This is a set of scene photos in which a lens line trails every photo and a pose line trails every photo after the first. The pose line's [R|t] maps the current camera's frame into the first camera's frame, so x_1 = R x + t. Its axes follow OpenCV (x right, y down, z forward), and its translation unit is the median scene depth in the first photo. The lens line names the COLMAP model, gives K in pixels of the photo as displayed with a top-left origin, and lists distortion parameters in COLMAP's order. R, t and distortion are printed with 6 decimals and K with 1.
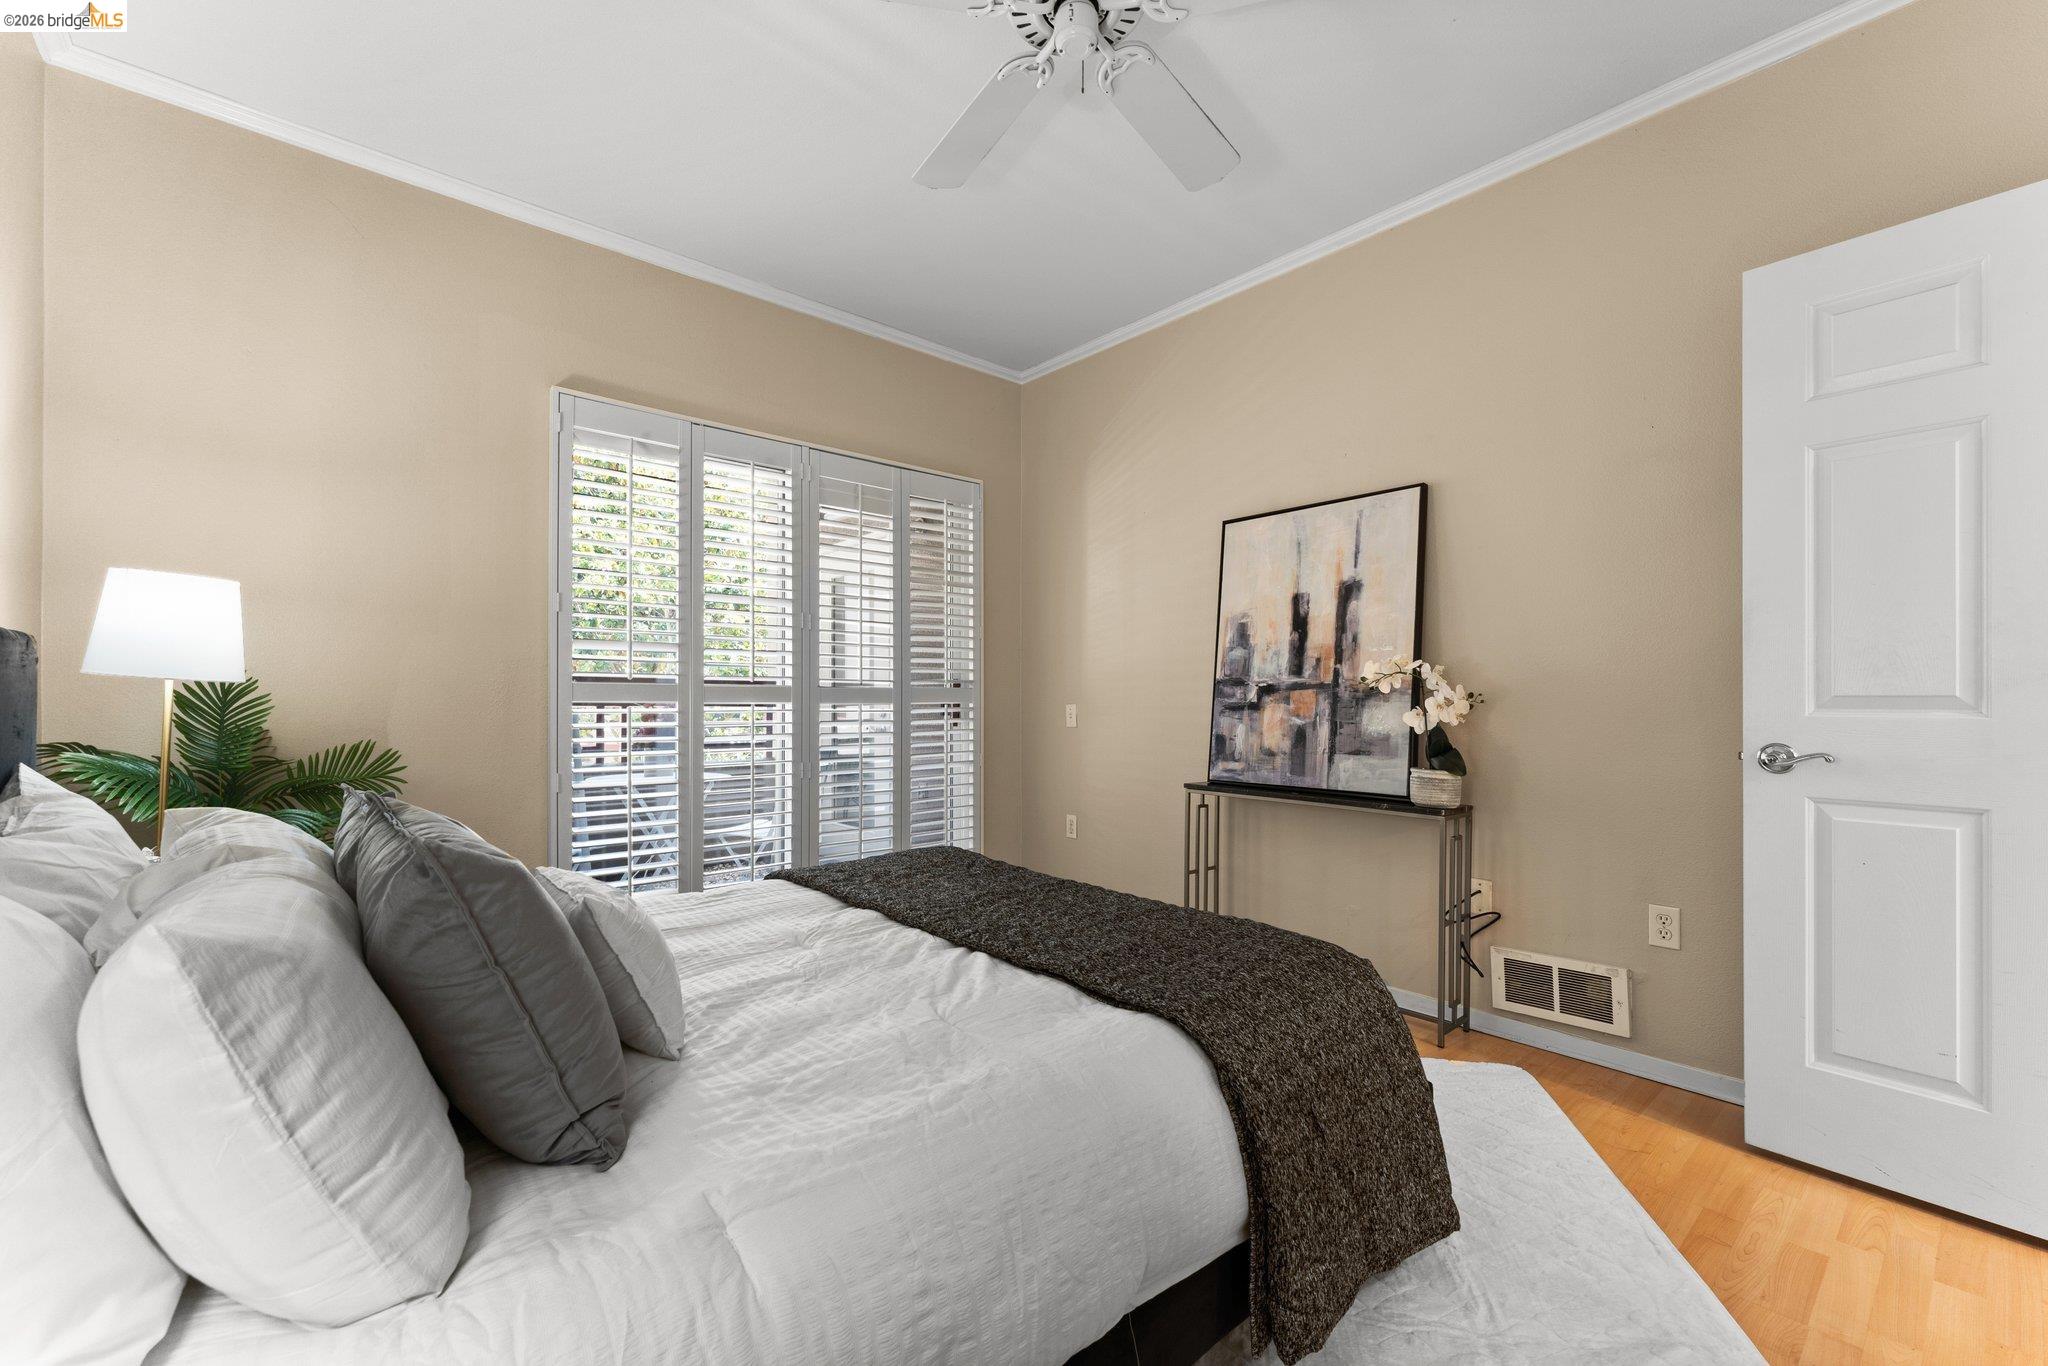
lens RADIAL K [[826.5, 0, 1016.2], [0, 826.5, 709.0], [0, 0, 1]] dist [0.001339, 0.000087]
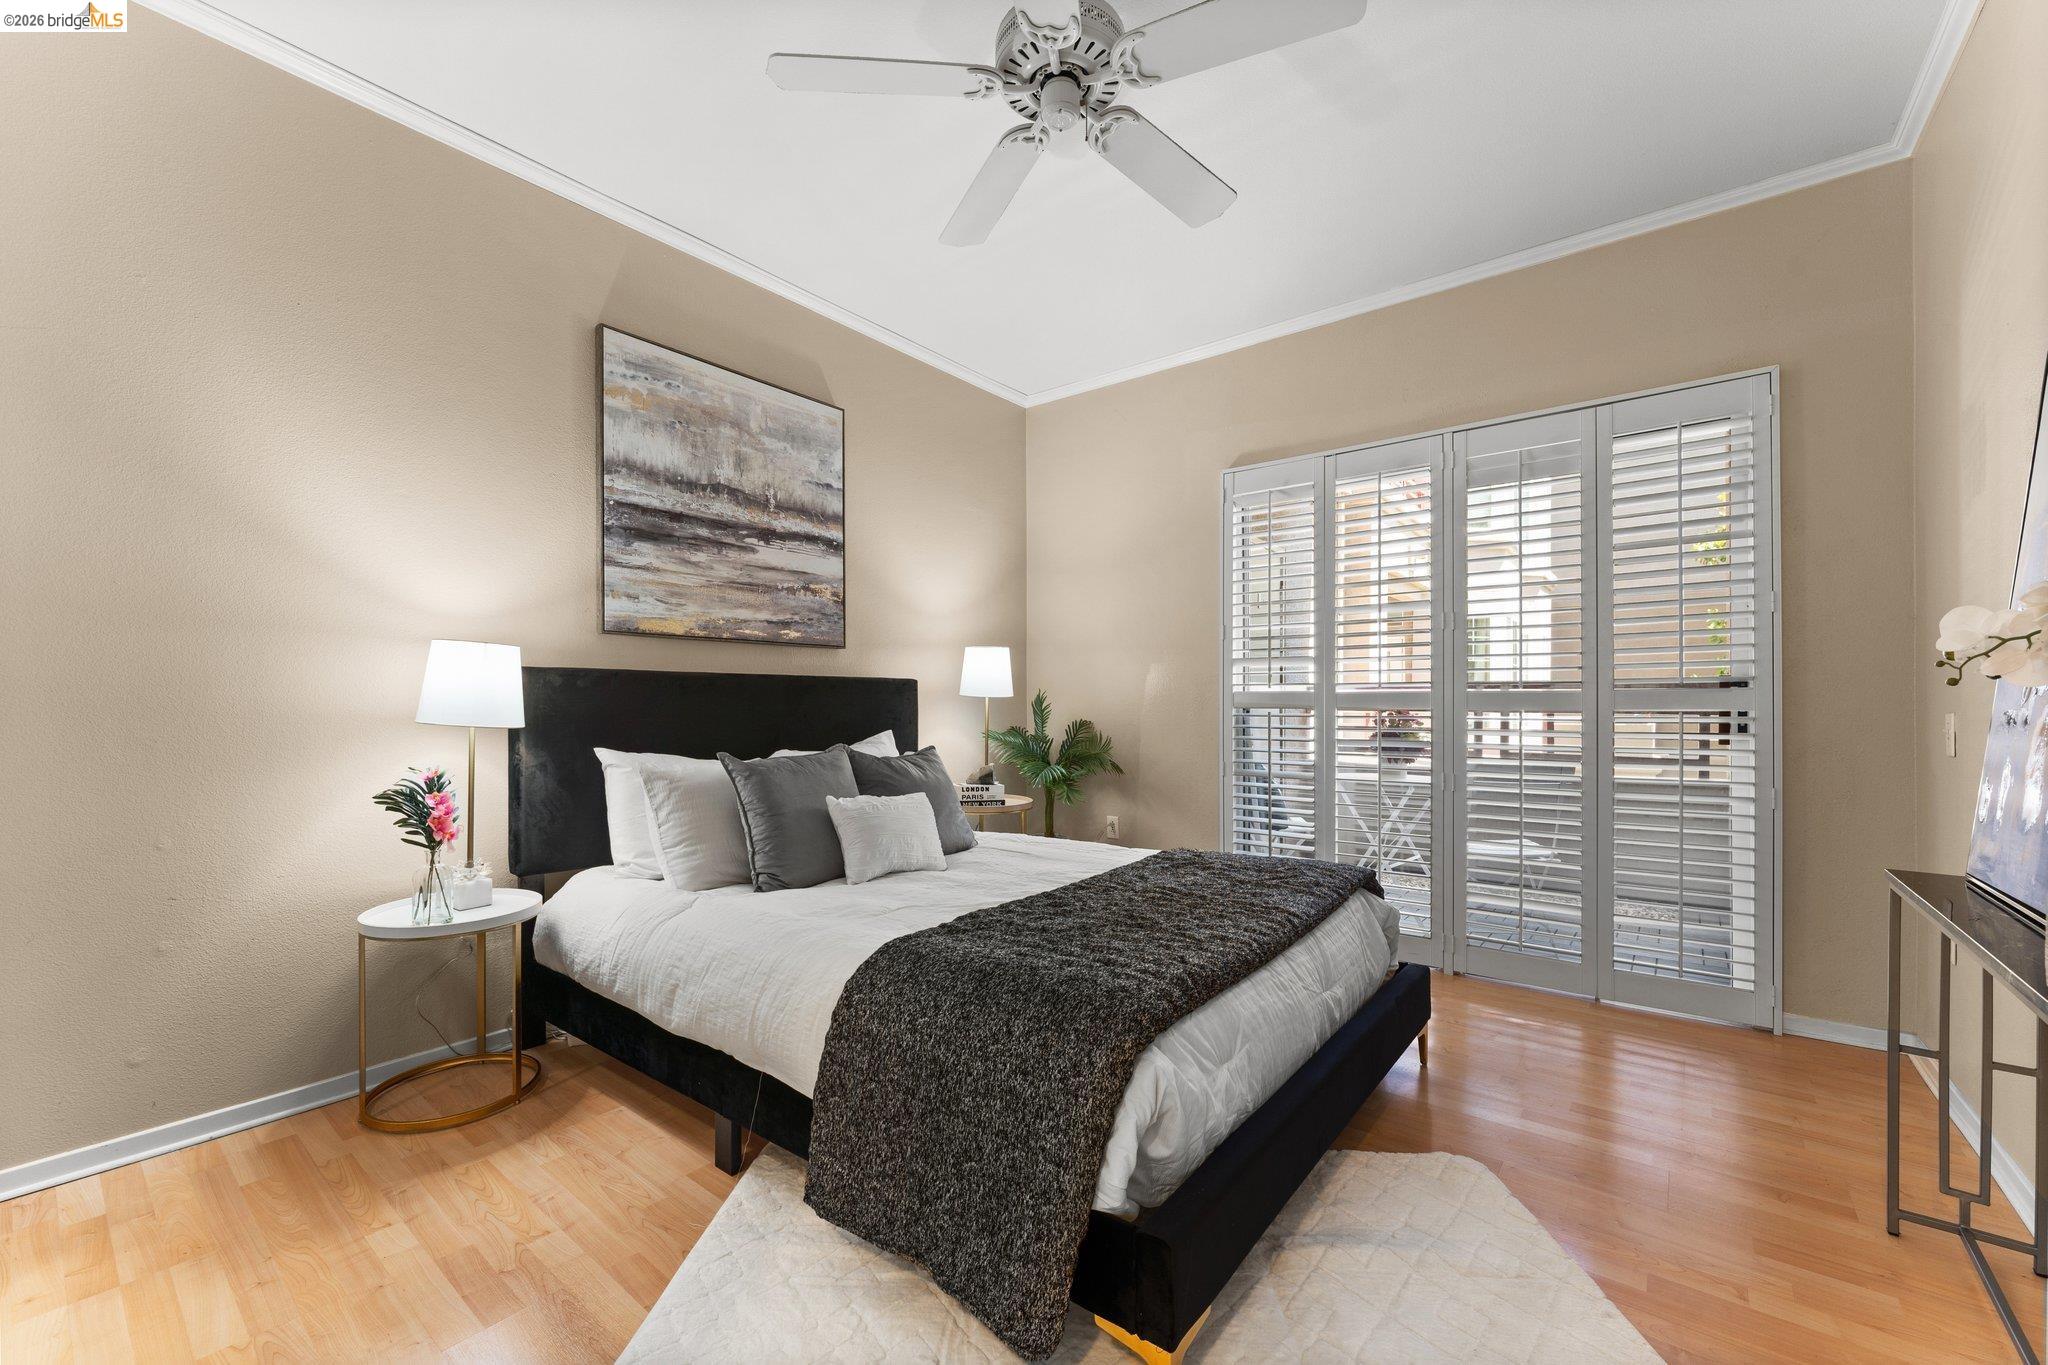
lens RADIAL K [[818.5, 0, 1016.1], [0, 818.5, 692.4], [0, 0, 1]] dist [0.001831, -0.000395]
pose [[0.204793, -0.012264, -0.978728, 0.566039], [-0.011946, 0.999816, -0.015028, -0.005516], [0.978732, 0.014769, 0.204609, 0.349263]]
